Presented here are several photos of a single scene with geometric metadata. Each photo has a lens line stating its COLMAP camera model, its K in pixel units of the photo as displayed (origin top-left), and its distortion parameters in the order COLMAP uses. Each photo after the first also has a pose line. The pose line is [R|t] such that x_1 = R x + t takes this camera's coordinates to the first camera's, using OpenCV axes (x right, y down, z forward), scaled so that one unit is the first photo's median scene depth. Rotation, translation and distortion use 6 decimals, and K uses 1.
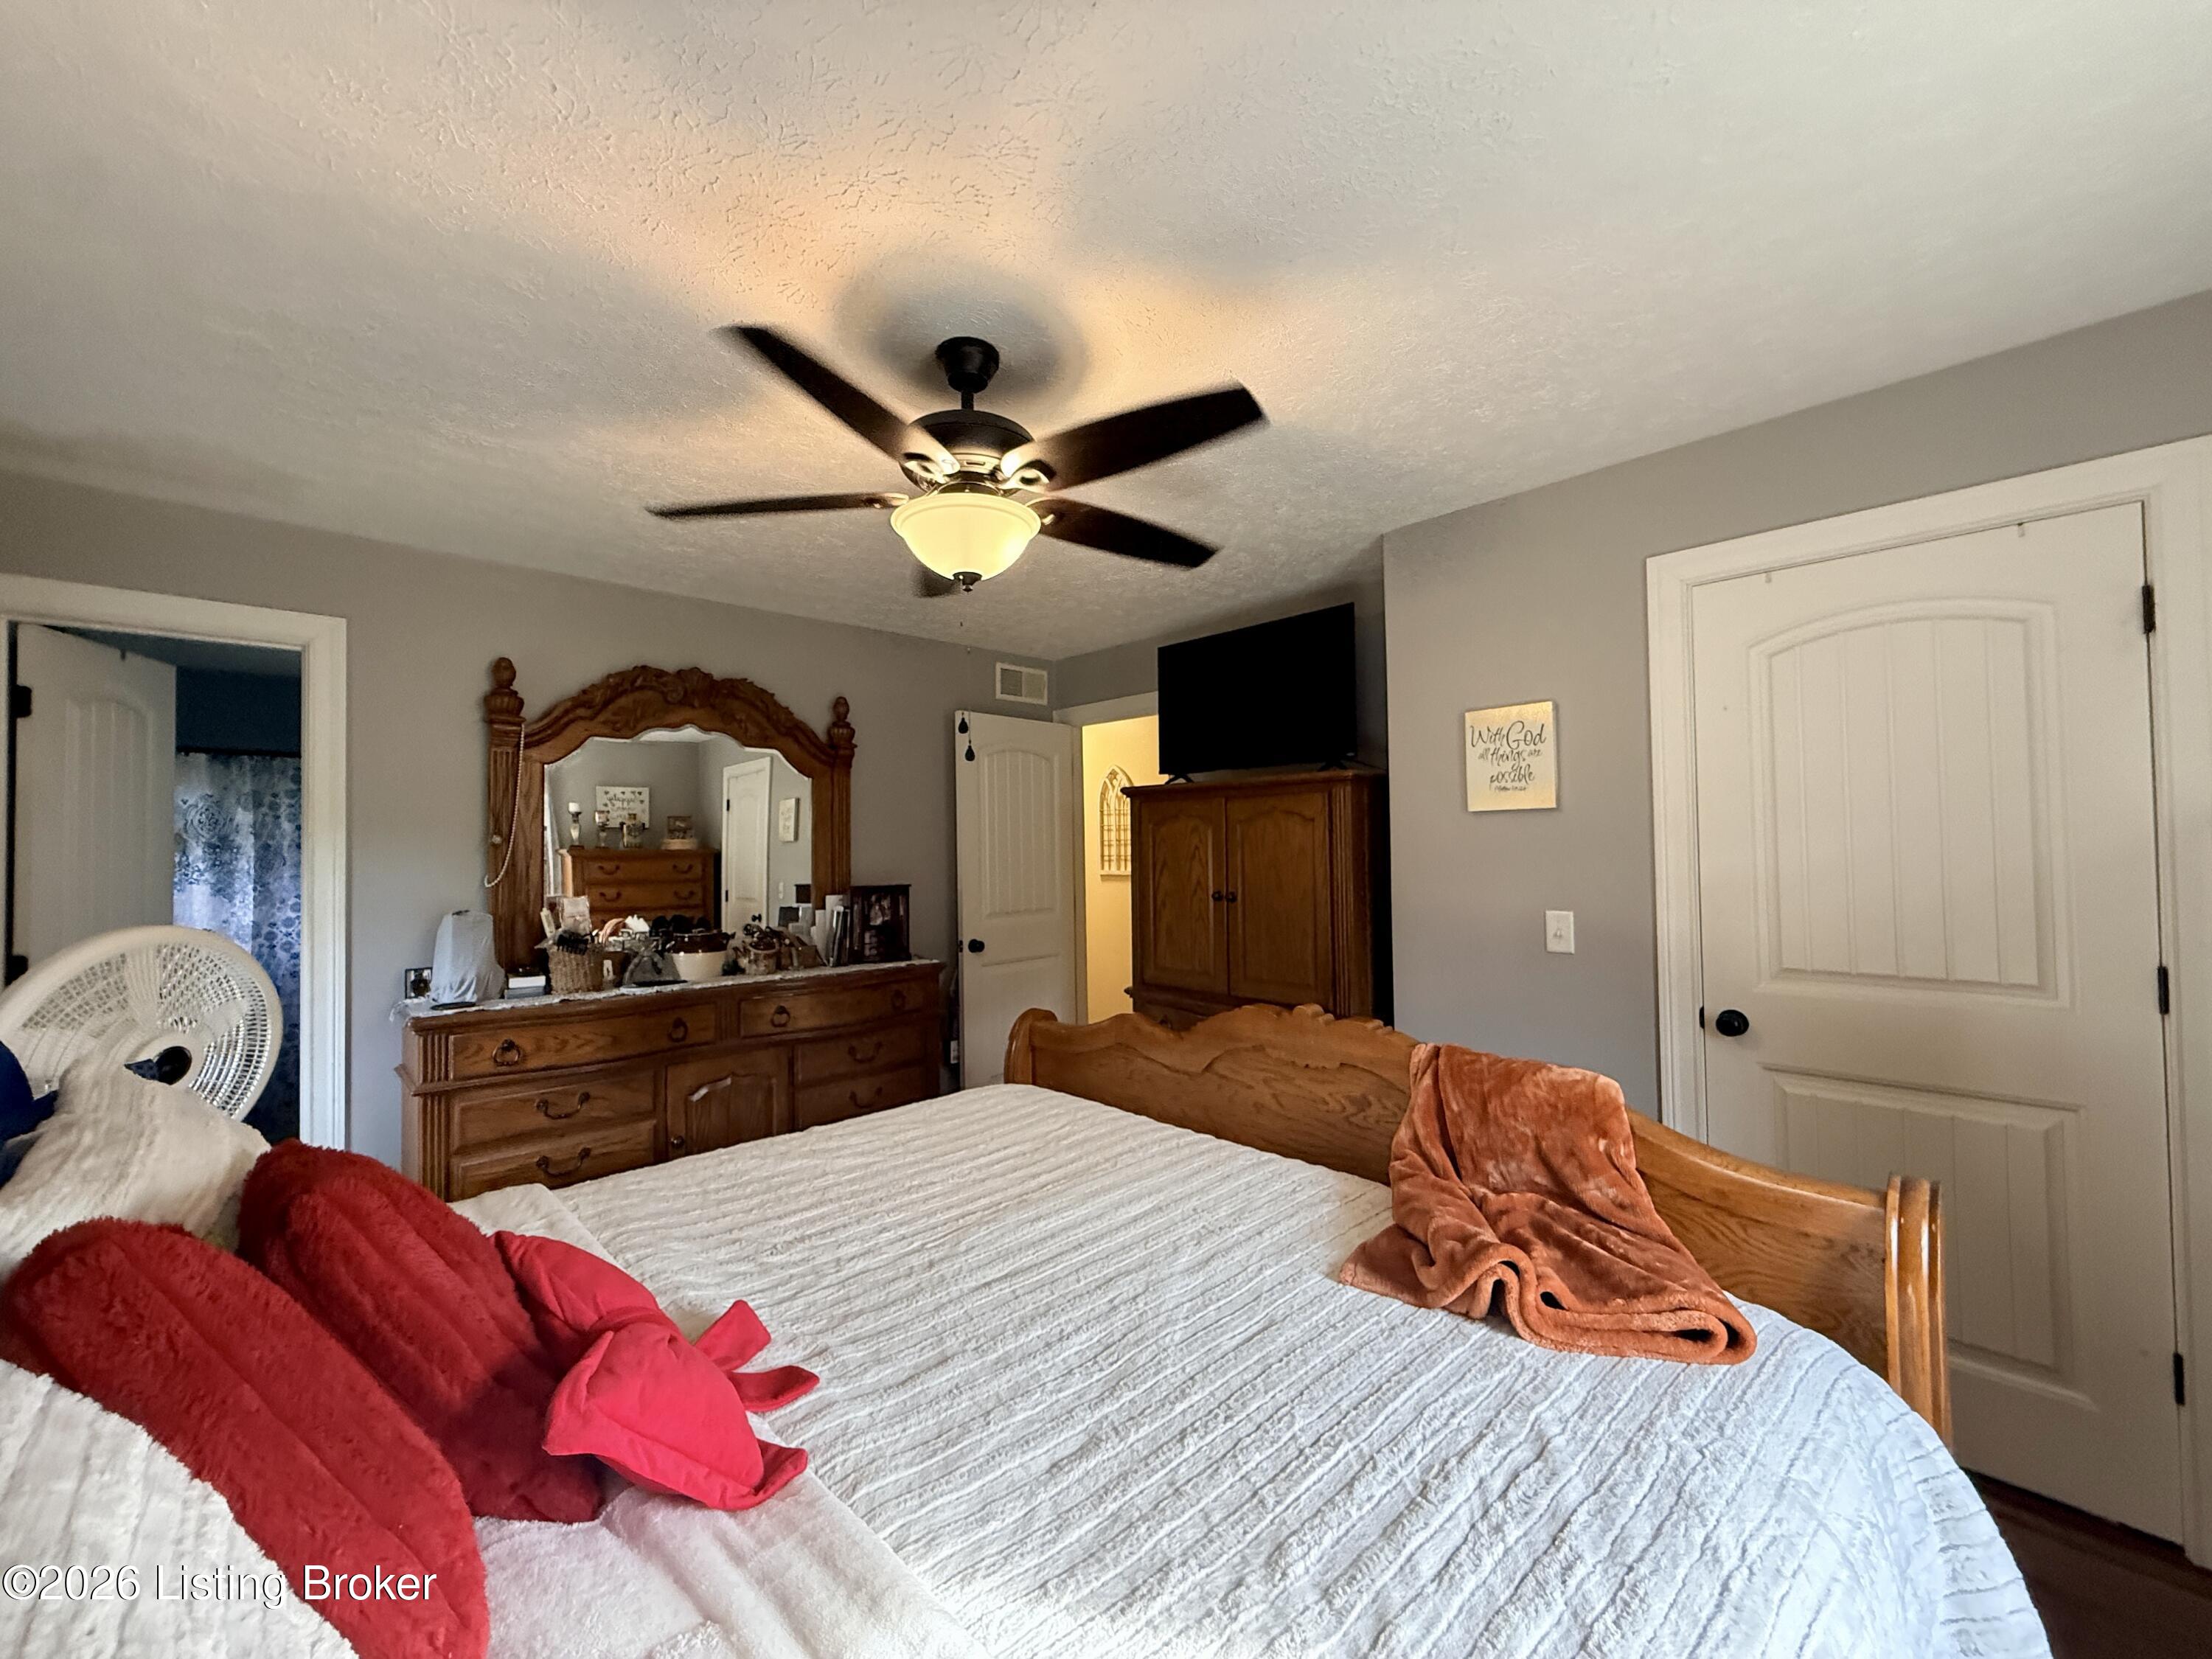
lens RADIAL K [[884.4, 0, 1109.2], [0, 884.4, 831.6], [0, 0, 1]] dist [0.001388, 0.000386]
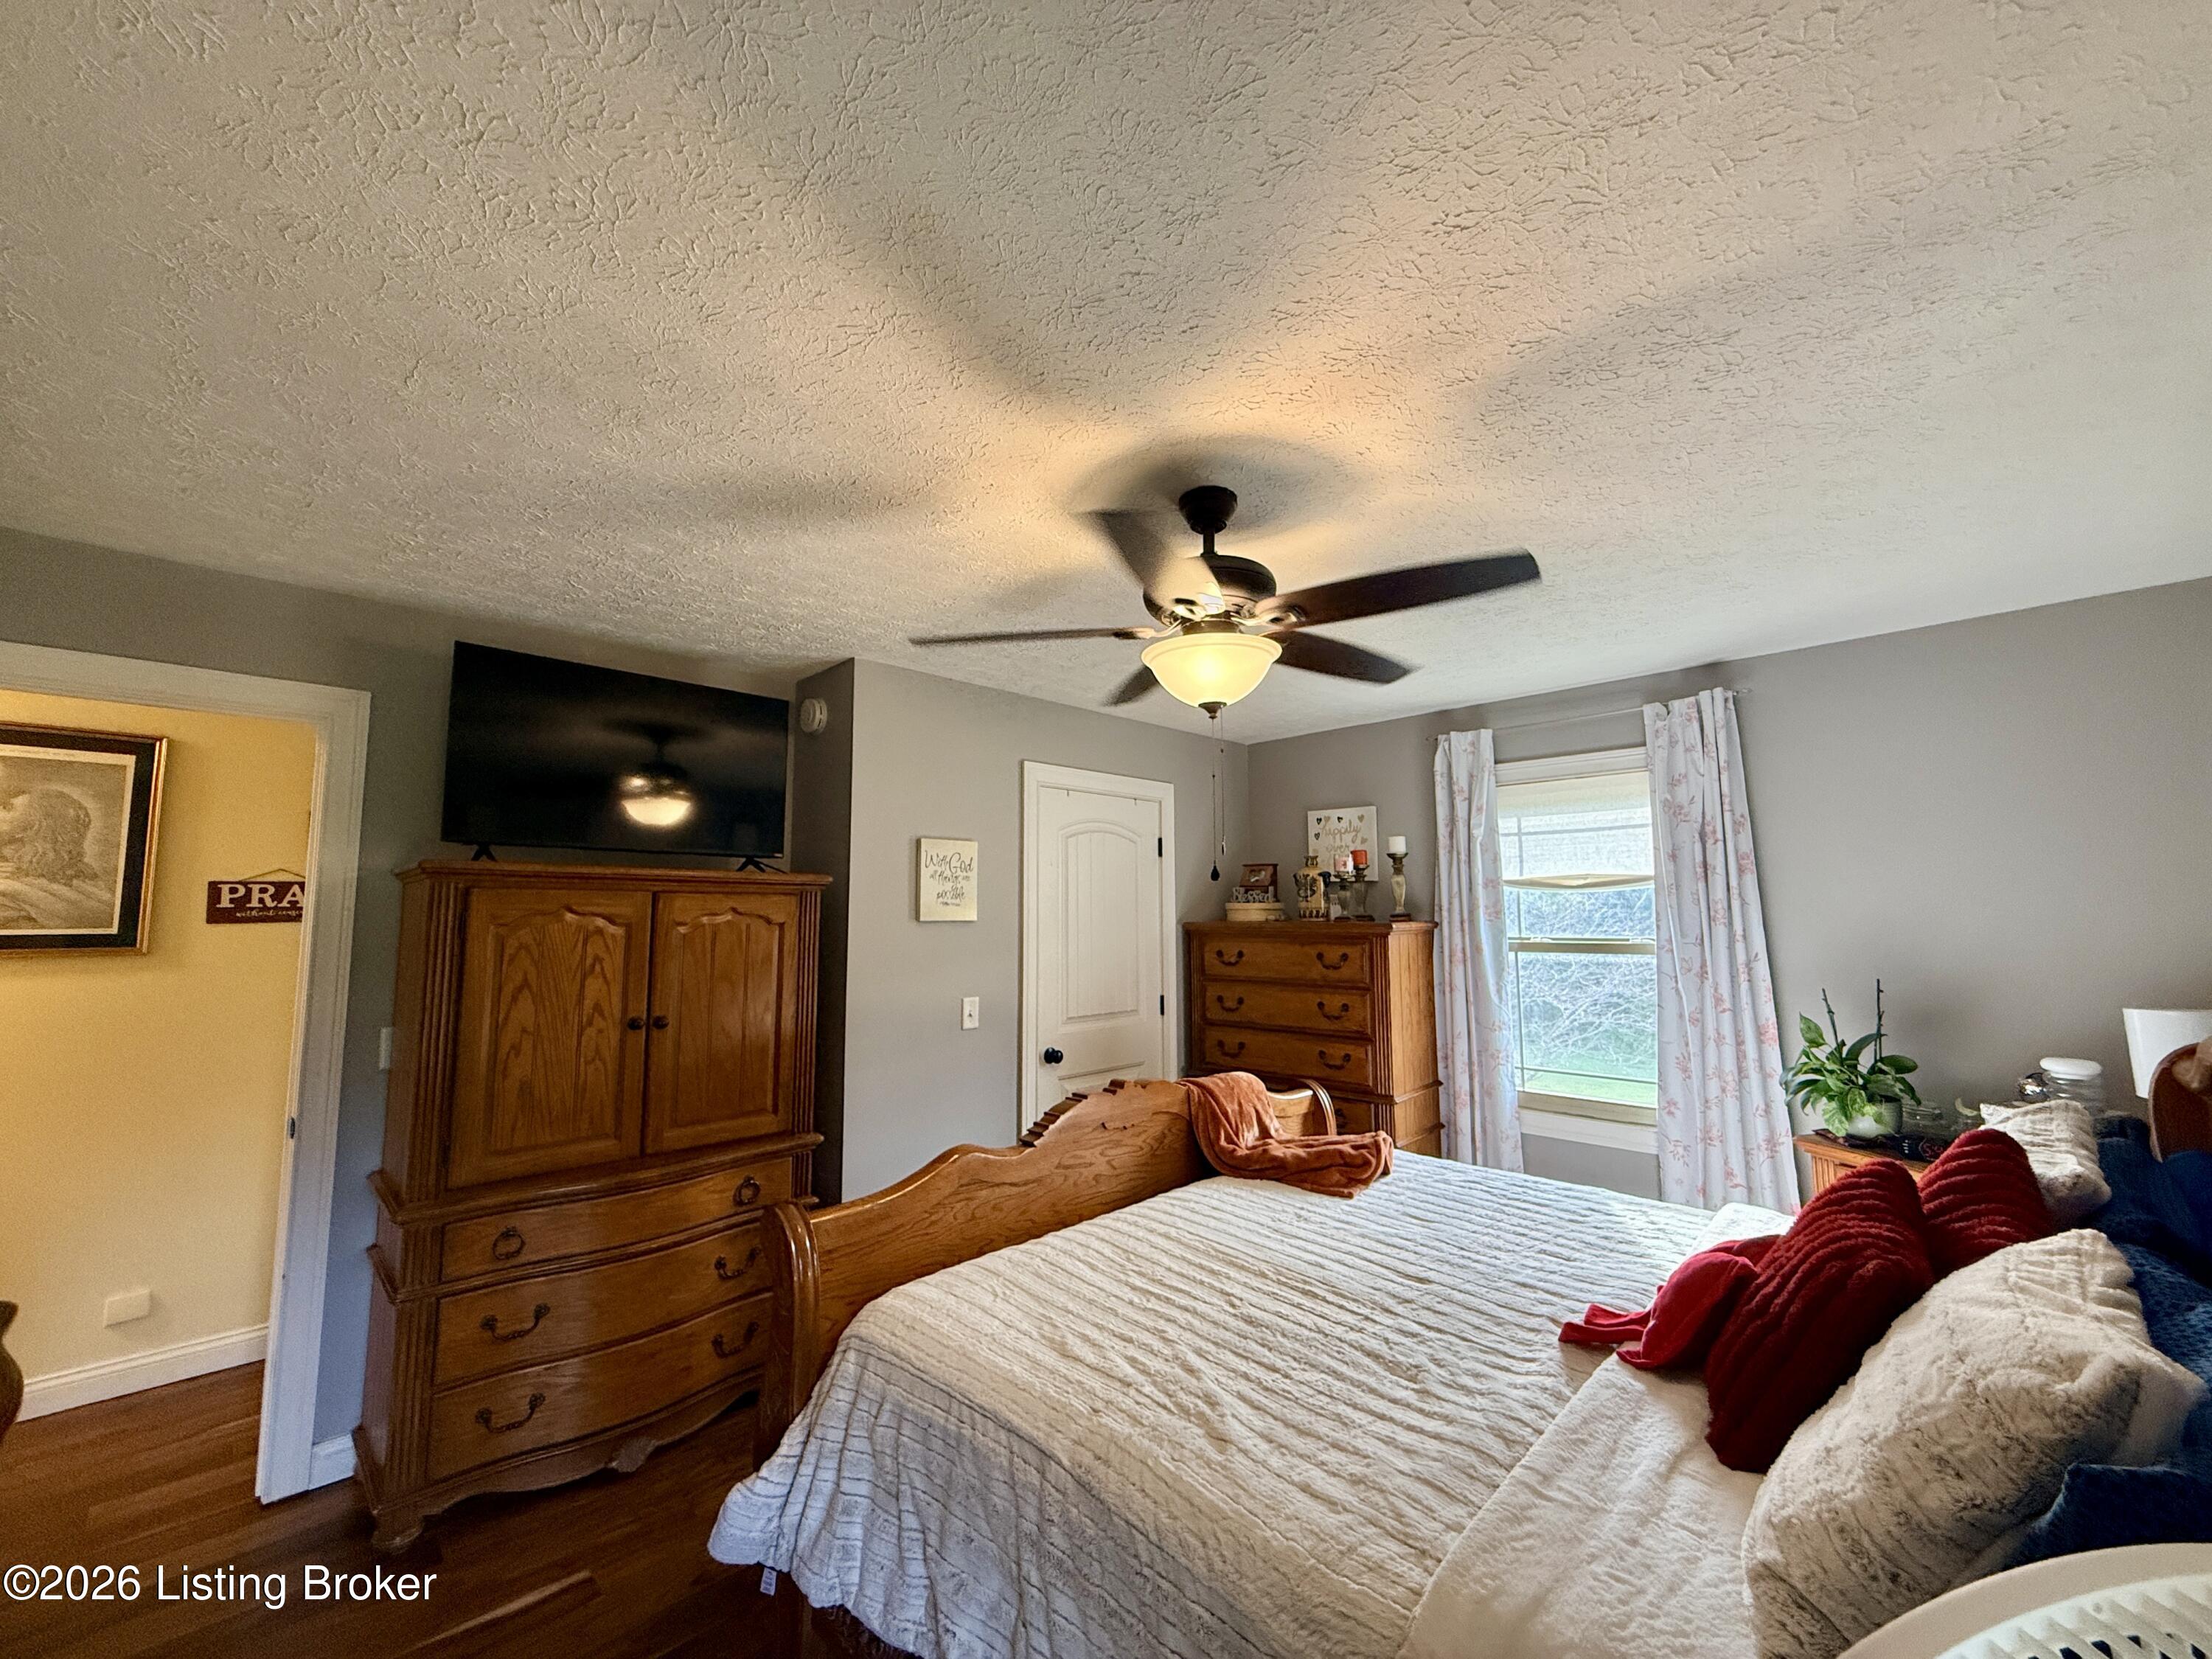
lens RADIAL K [[884.4, 0, 1103.7], [0, 884.4, 828.3], [0, 0, 1]] dist [0.001388, 0.000386]
pose [[-0.025115, 0.113457, 0.993225, -0.860389], [-0.016028, 0.993365, -0.113878, -0.015817], [-0.999556, -0.018779, -0.023130, 0.835810]]
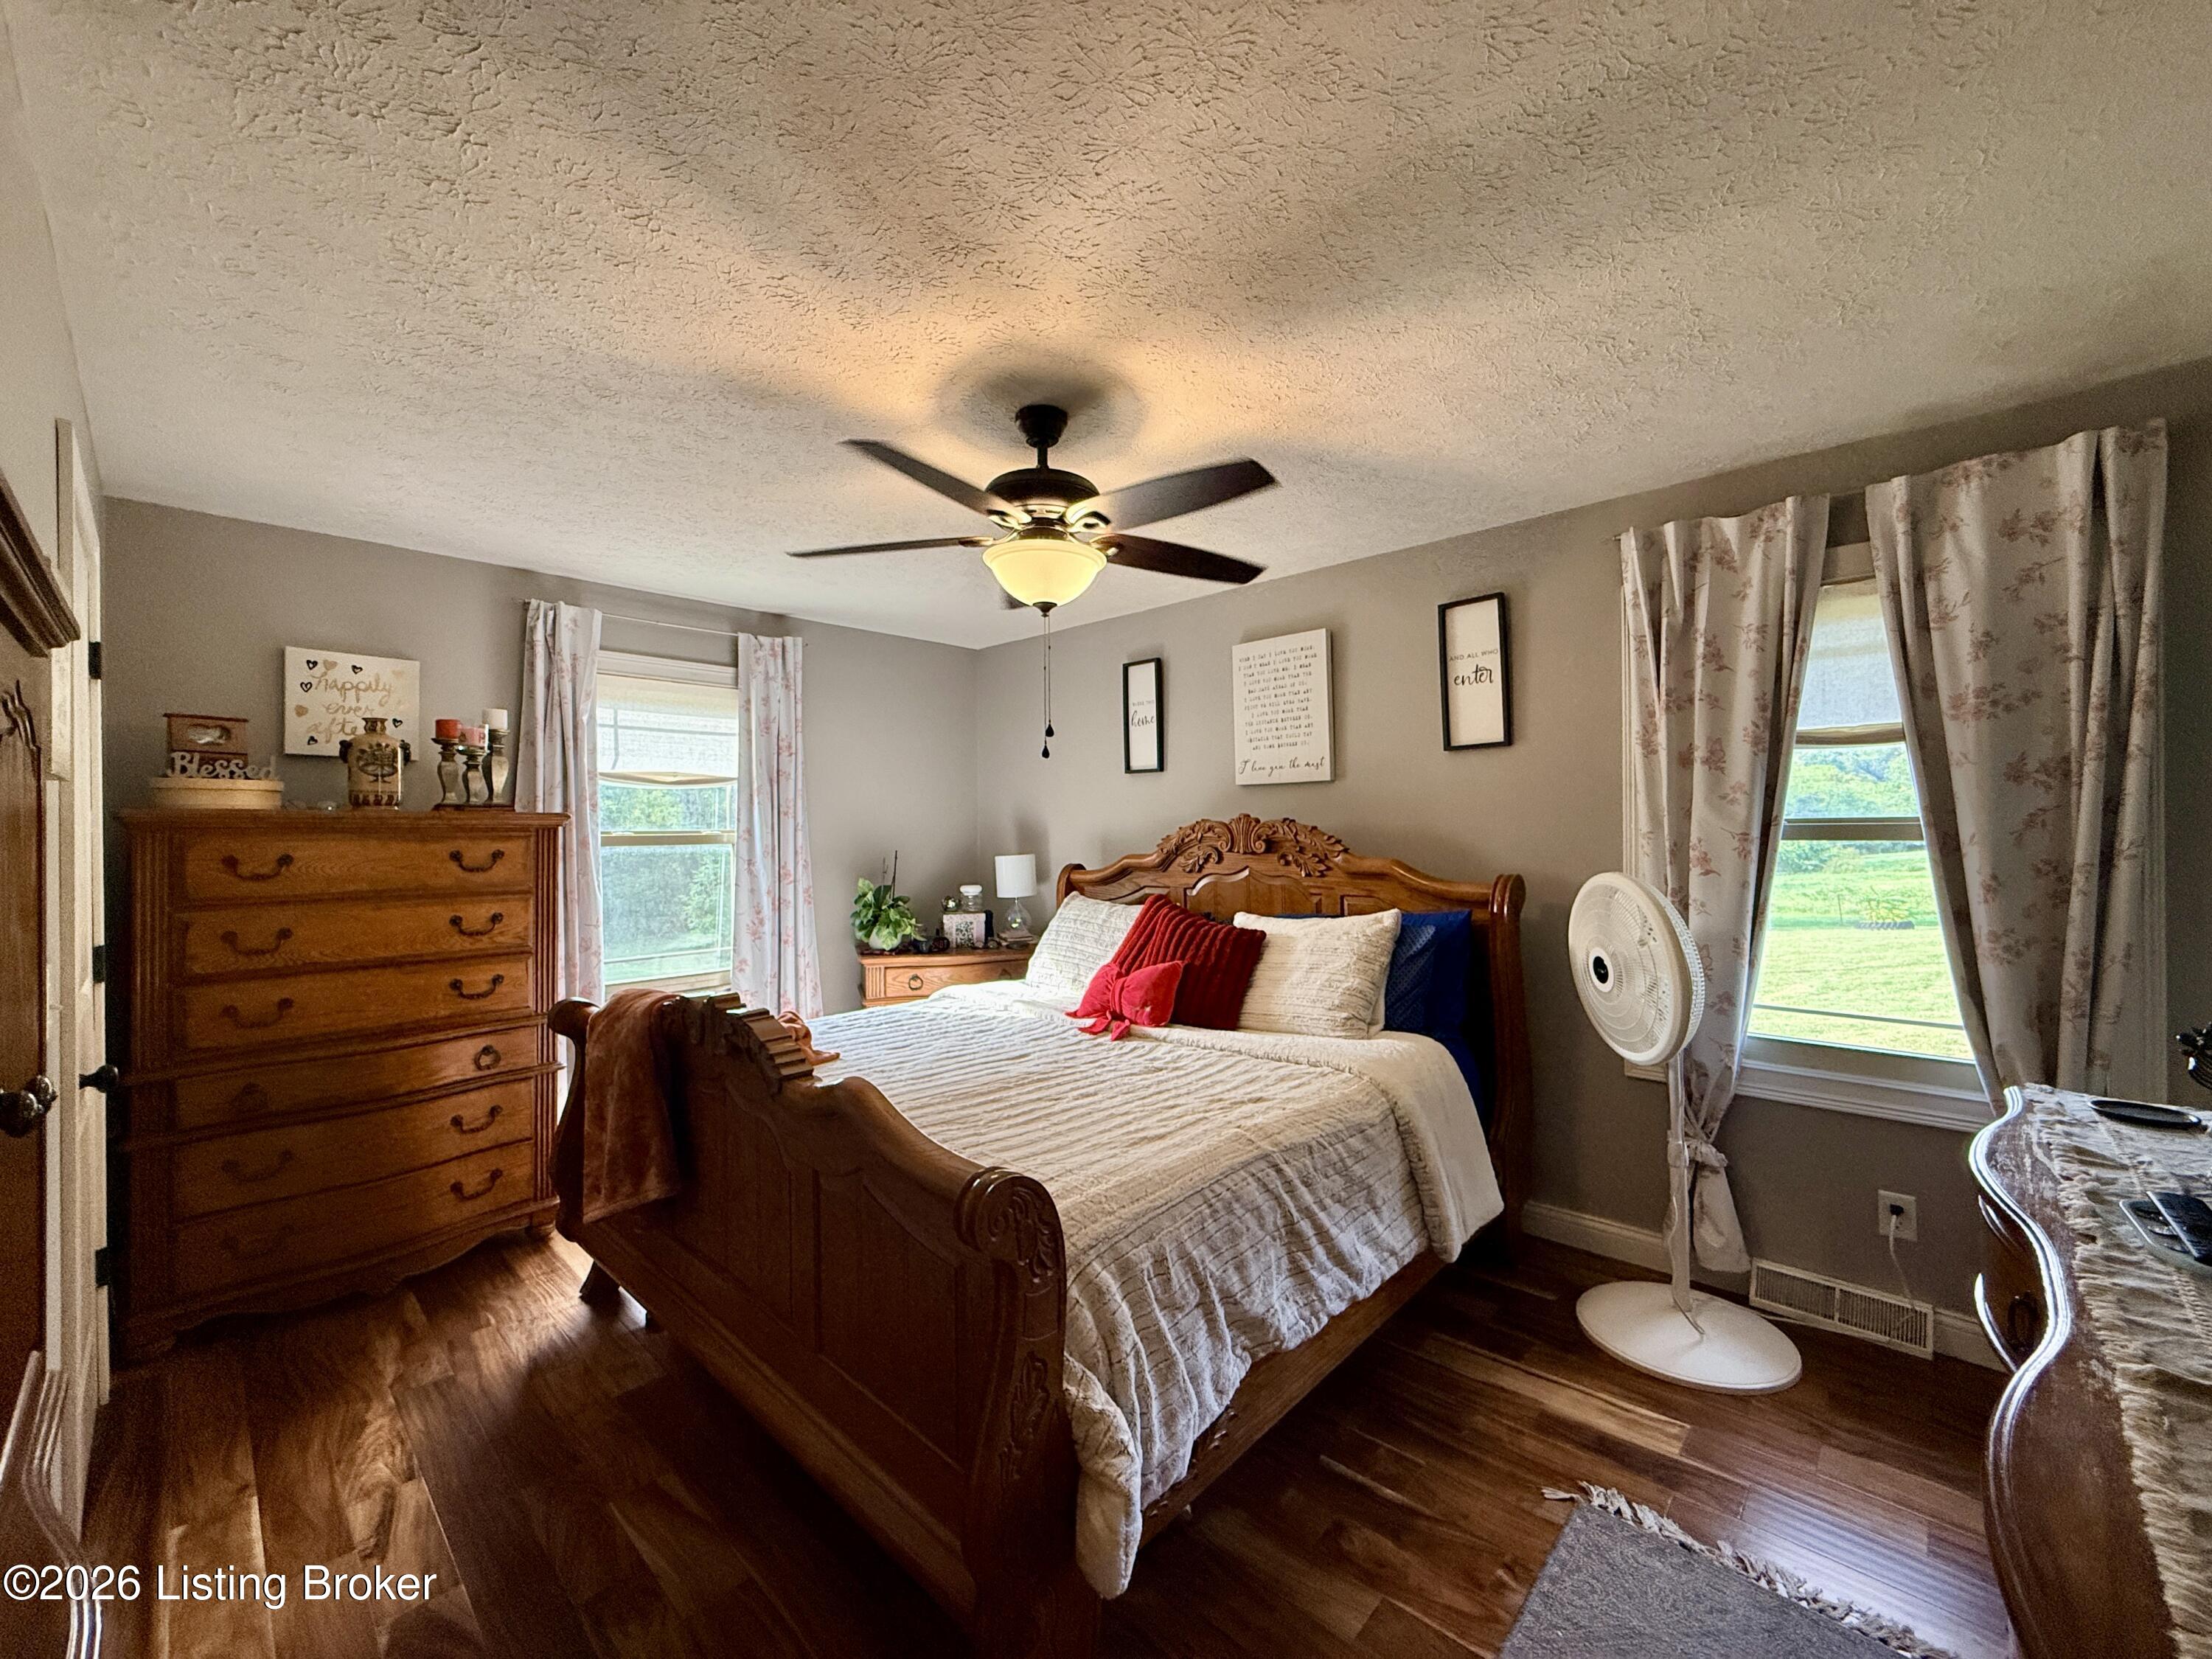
lens RADIAL K [[884.4, 0, 1101.3], [0, 884.4, 827.7], [0, 0, 1]] dist [0.001388, 0.000386]
pose [[-0.998226, 0.023750, -0.054602, -0.111458], [0.025124, 0.999381, -0.024606, 0.035852], [0.053984, -0.025934, -0.998205, 1.598761]]
